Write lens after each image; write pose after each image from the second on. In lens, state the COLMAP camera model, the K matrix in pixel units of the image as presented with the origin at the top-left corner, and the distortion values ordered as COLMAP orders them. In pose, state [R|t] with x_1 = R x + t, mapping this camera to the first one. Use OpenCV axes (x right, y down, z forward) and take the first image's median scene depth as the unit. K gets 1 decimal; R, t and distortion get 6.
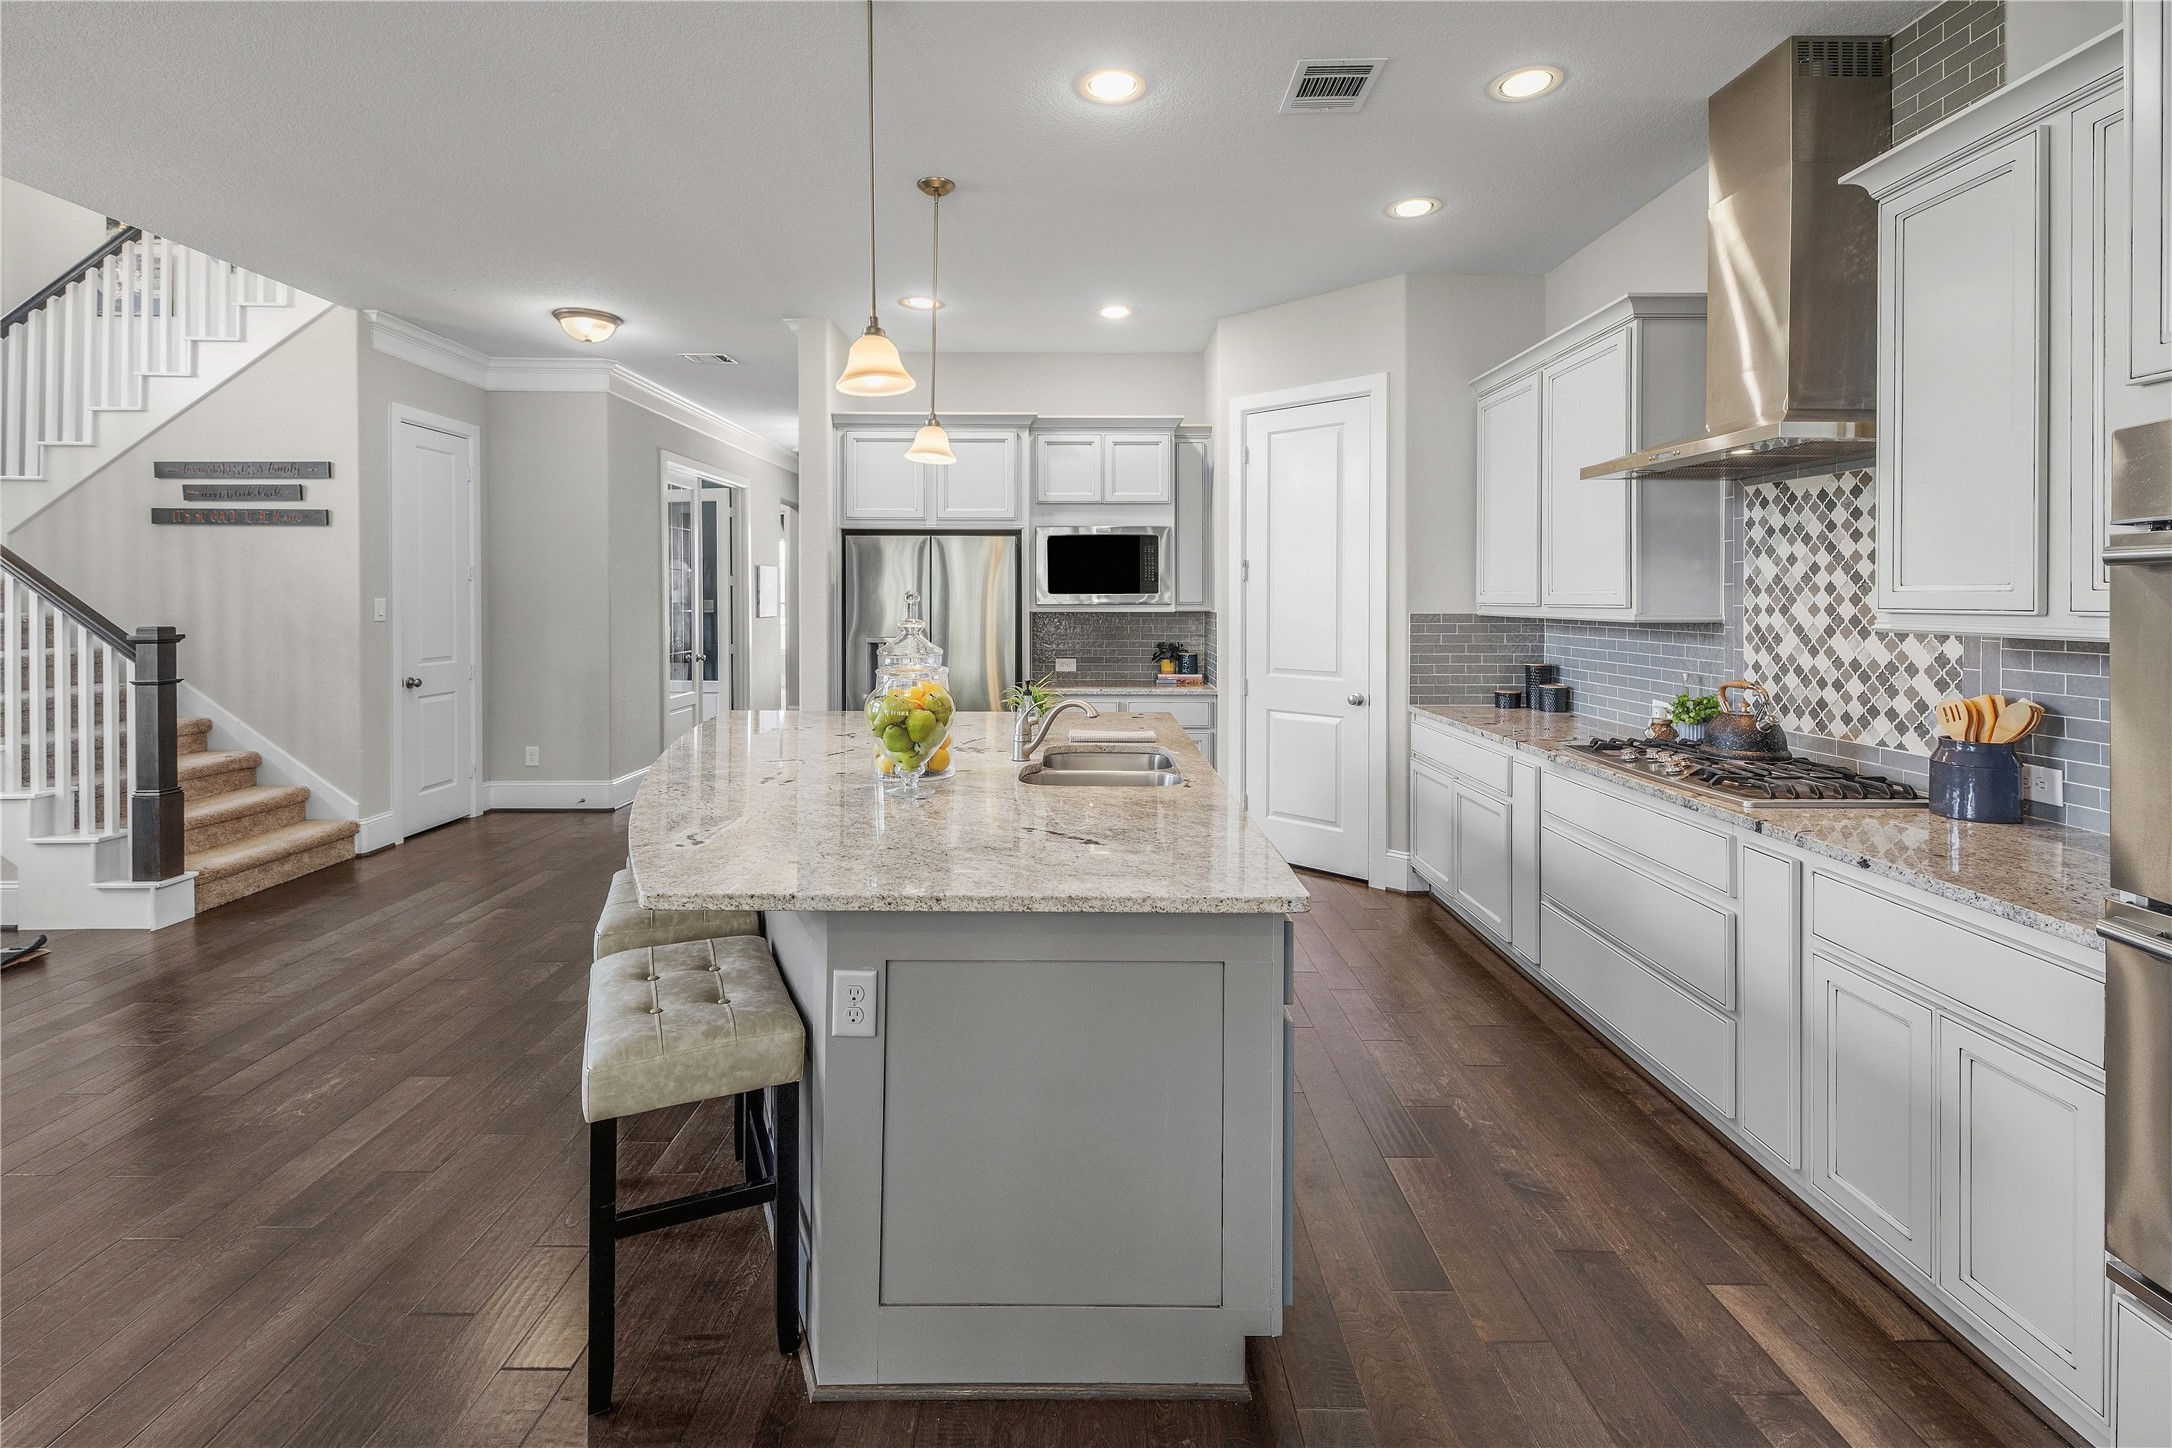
lens RADIAL K [[986.6, 0, 1088.5], [0, 986.6, 607.2], [0, 0, 1]] dist [0.018990, -0.008895]
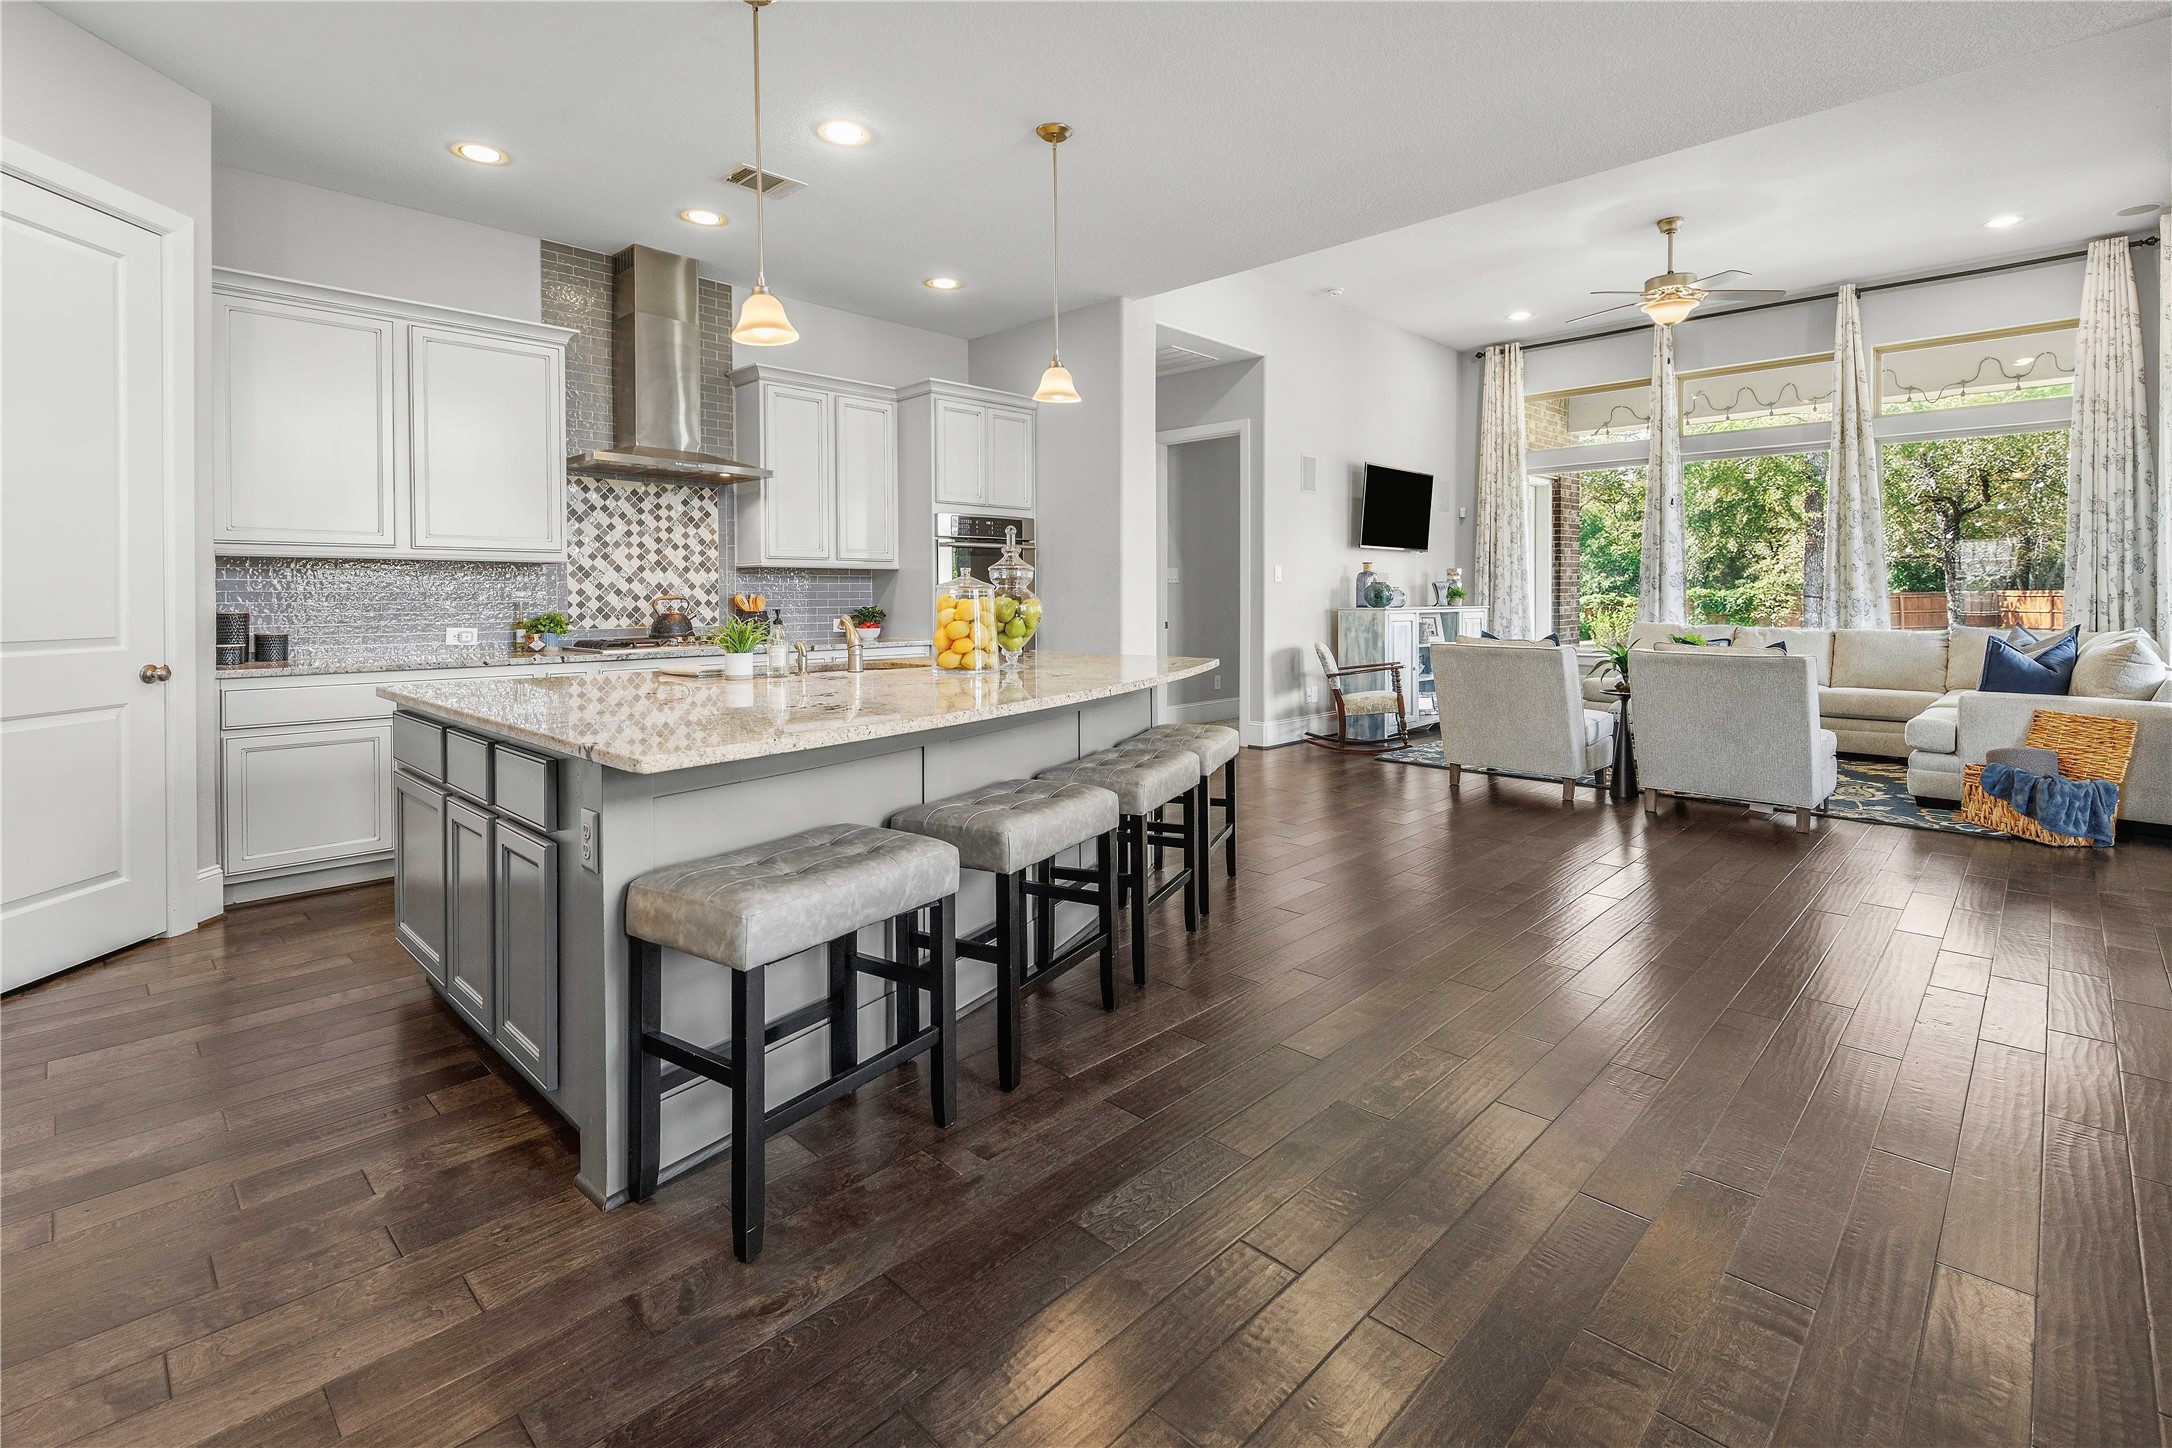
lens RADIAL K [[986.6, 0, 1089.8], [0, 986.6, 600.3], [0, 0, 1]] dist [0.018990, -0.008895]
pose [[-0.699742, -0.007184, 0.714359, -0.643855], [0.003146, 0.999909, 0.013137, 0.034877], [-0.714389, 0.011439, -0.699656, 0.973074]]
